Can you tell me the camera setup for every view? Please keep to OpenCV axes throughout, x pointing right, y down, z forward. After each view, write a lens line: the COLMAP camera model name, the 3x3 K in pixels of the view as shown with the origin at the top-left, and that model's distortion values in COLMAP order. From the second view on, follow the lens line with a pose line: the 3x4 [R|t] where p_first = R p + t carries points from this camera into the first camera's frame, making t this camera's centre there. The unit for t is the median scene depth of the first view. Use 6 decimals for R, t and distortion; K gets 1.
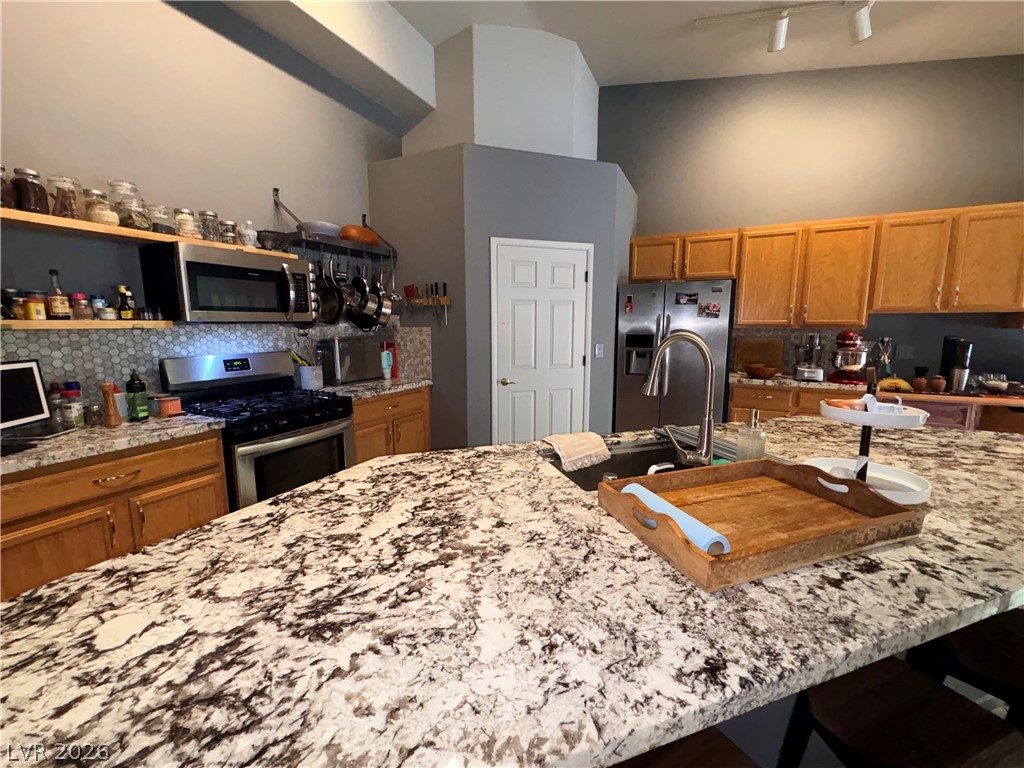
lens RADIAL K [[409.7, 0, 512.0], [0, 409.7, 384.0], [0, 0, 1]] dist [-0.000251, -0.000014]
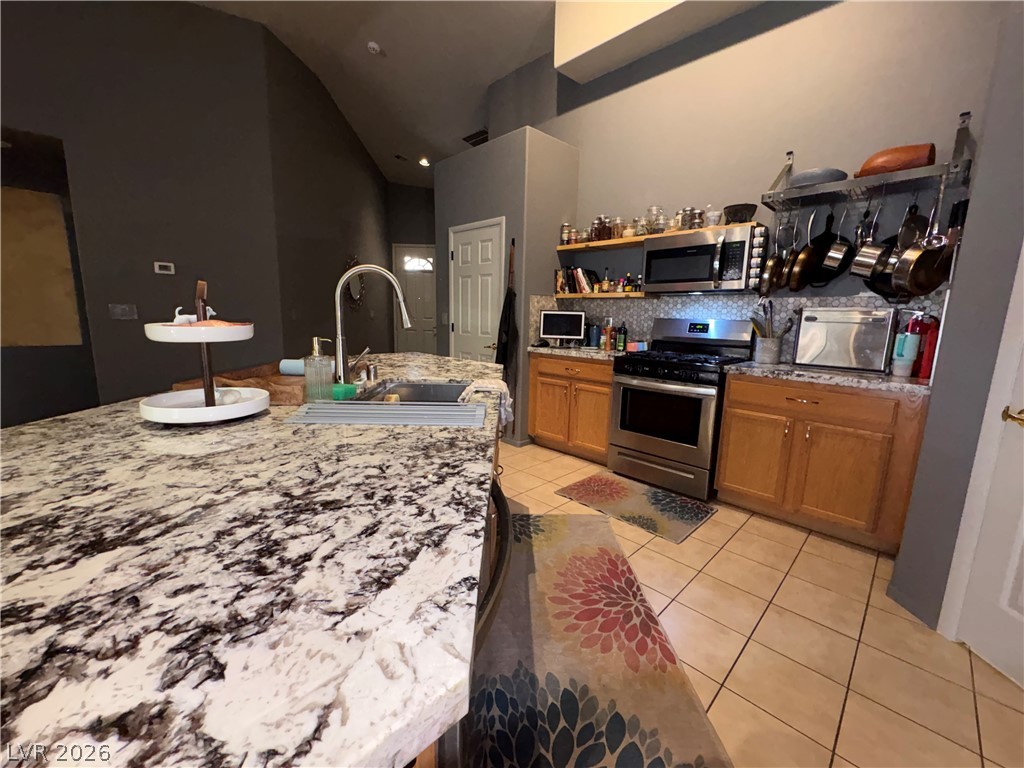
lens RADIAL K [[409.7, 0, 512.0], [0, 409.7, 384.0], [0, 0, 1]] dist [-0.000251, -0.000014]
pose [[-0.295761, 0.157758, -0.942146, 0.723979], [-0.160580, 0.964024, 0.211831, -0.059228], [0.941669, 0.213941, -0.259787, 0.887292]]
